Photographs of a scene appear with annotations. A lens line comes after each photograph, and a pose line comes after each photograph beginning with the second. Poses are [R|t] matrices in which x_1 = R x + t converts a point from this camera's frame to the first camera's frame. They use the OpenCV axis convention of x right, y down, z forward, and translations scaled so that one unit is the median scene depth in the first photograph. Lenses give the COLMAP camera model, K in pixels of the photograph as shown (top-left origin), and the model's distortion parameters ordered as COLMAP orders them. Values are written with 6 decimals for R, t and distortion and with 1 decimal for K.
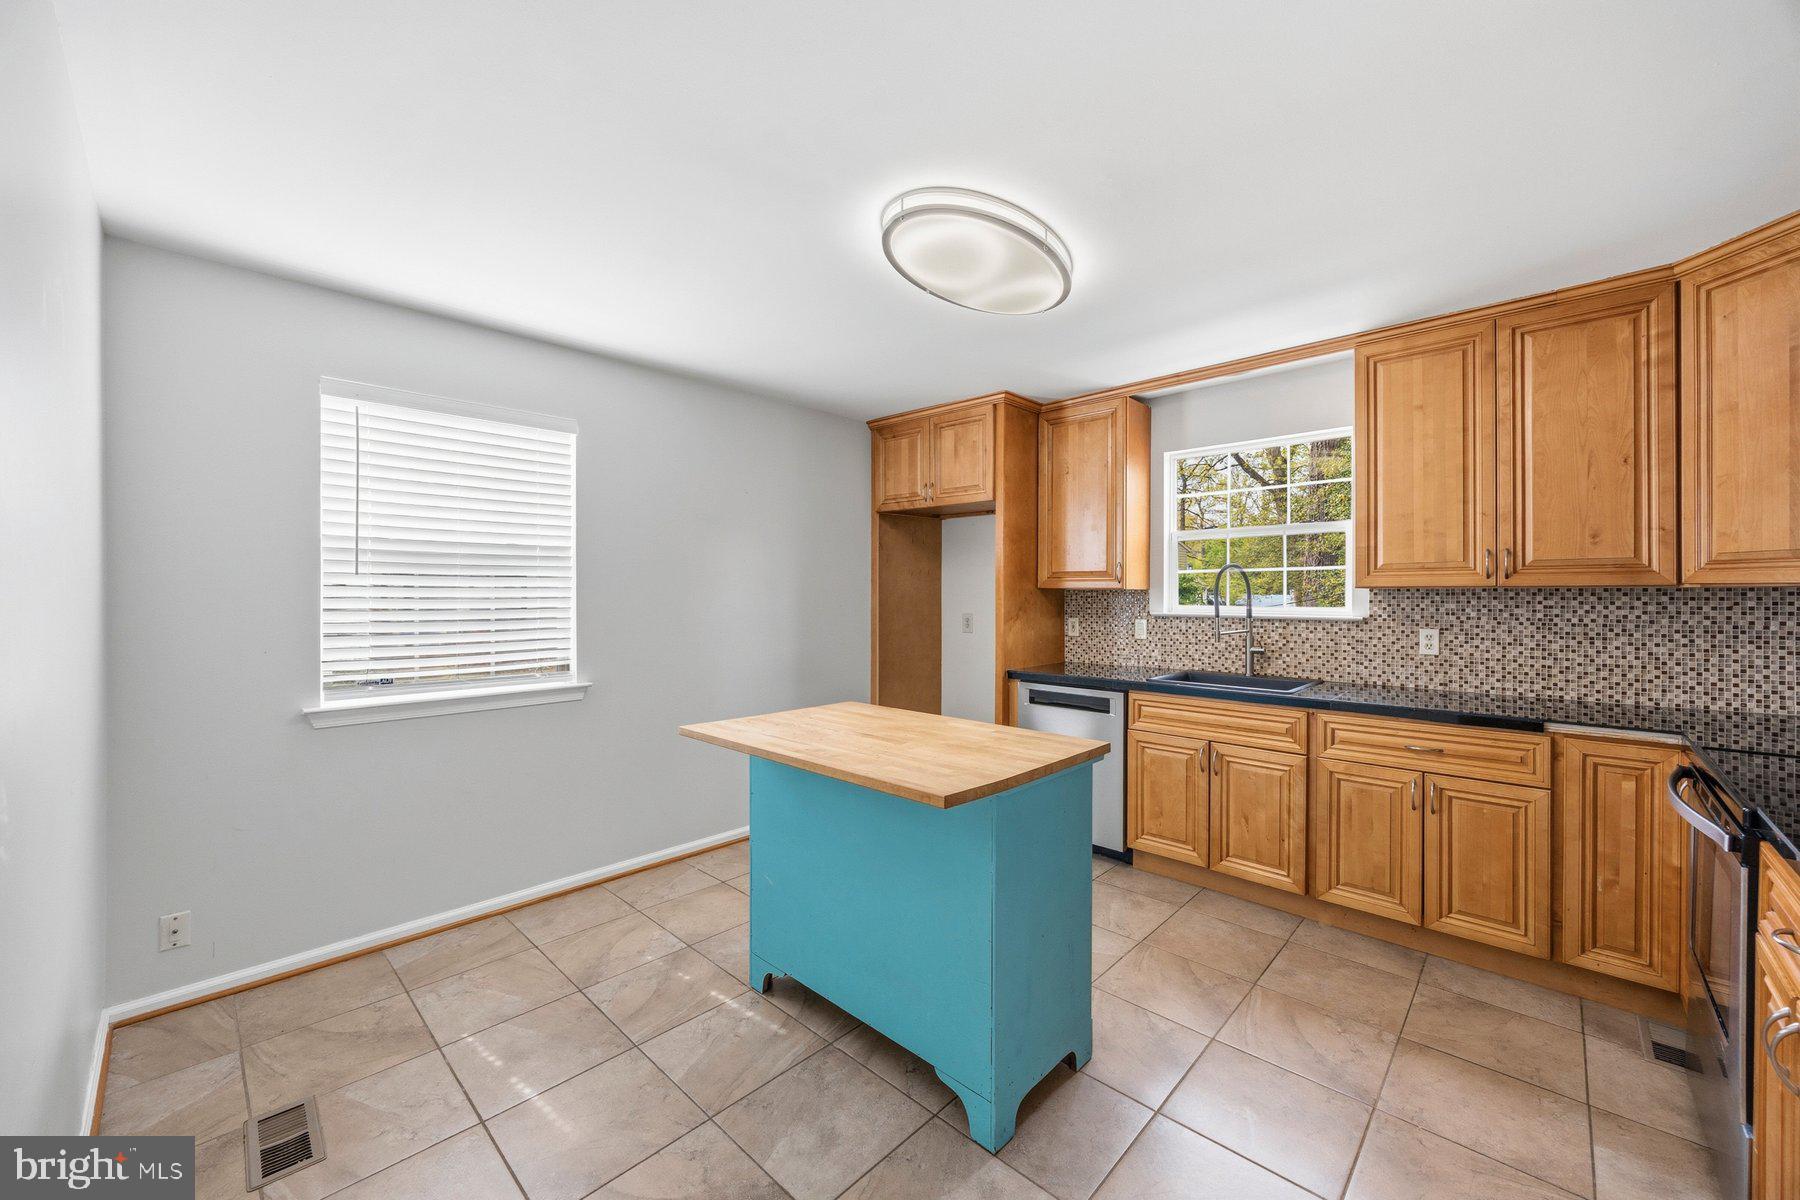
lens RADIAL K [[687.2, 0, 897.4], [0, 687.2, 595.8], [0, 0, 1]] dist [-0.002256, 0.000610]
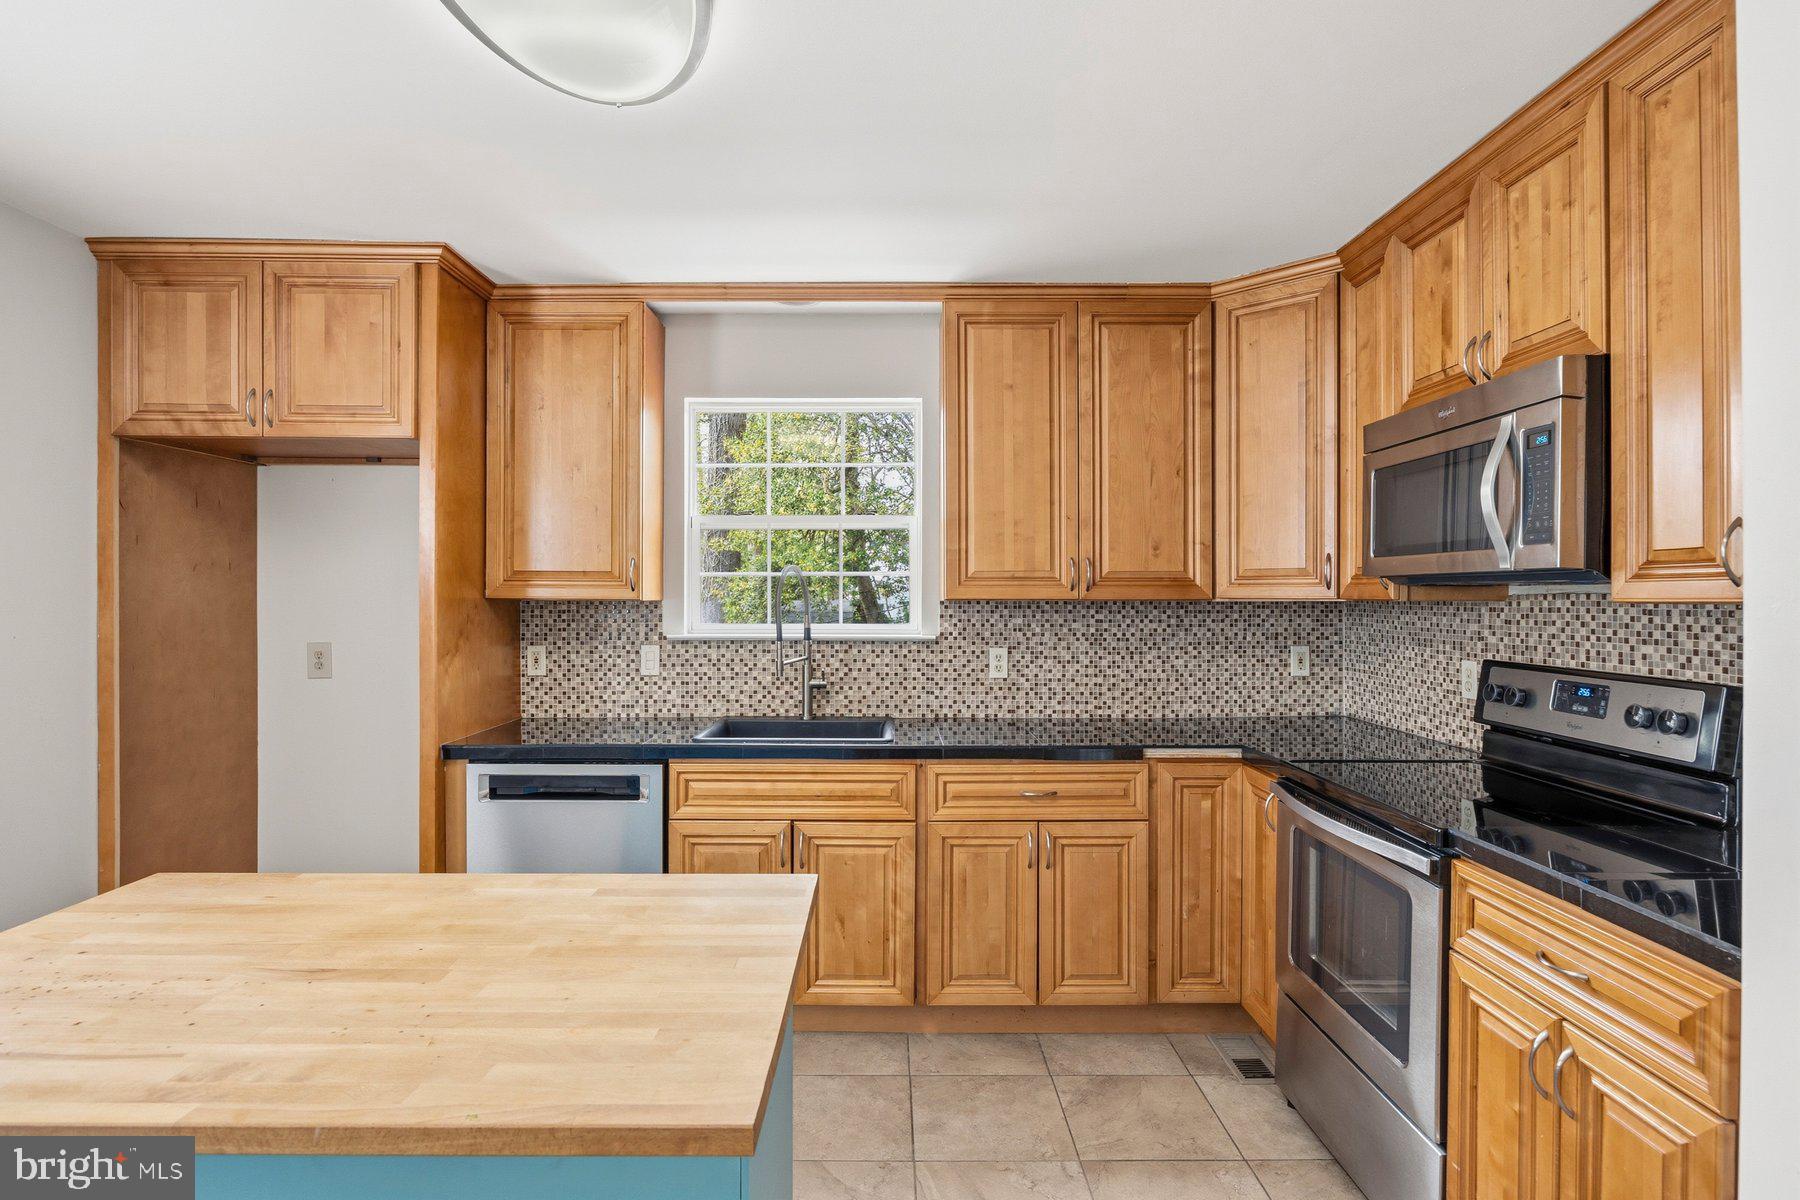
lens RADIAL K [[928.1, 0, 891.0], [0, 928.1, 601.8], [0, 0, 1]] dist [-0.006119, -0.000077]
pose [[0.720834, -0.002579, 0.693103, -0.120388], [0.001574, 0.999997, 0.002085, -0.011554], [-0.693106, -0.000412, 0.720836, 0.246776]]
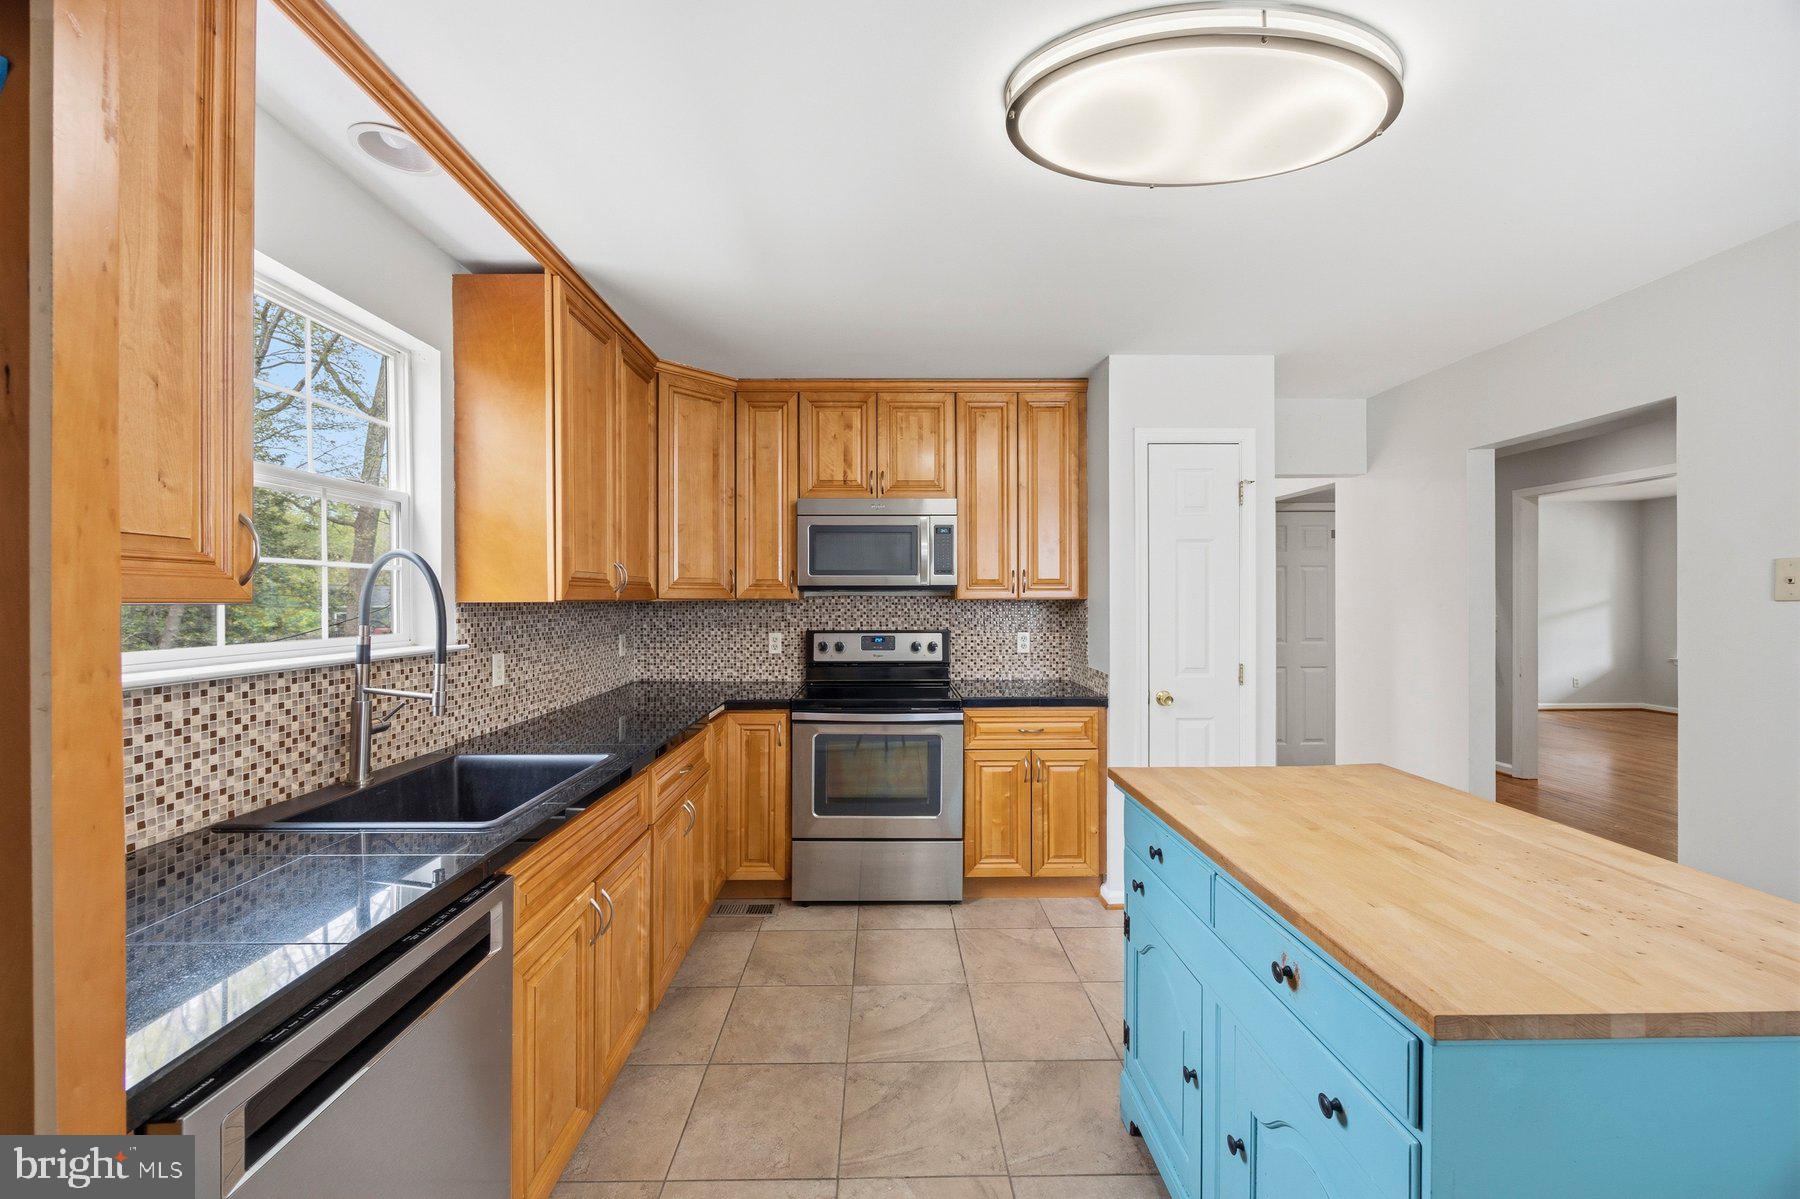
lens RADIAL K [[687.2, 0, 889.0], [0, 687.2, 599.8], [0, 0, 1]] dist [-0.002256, 0.000610]
pose [[-0.698183, 0.001238, 0.715919, -0.099613], [0.005782, 0.999976, 0.003910, -0.013308], [-0.715896, 0.006869, -0.698173, 1.178337]]
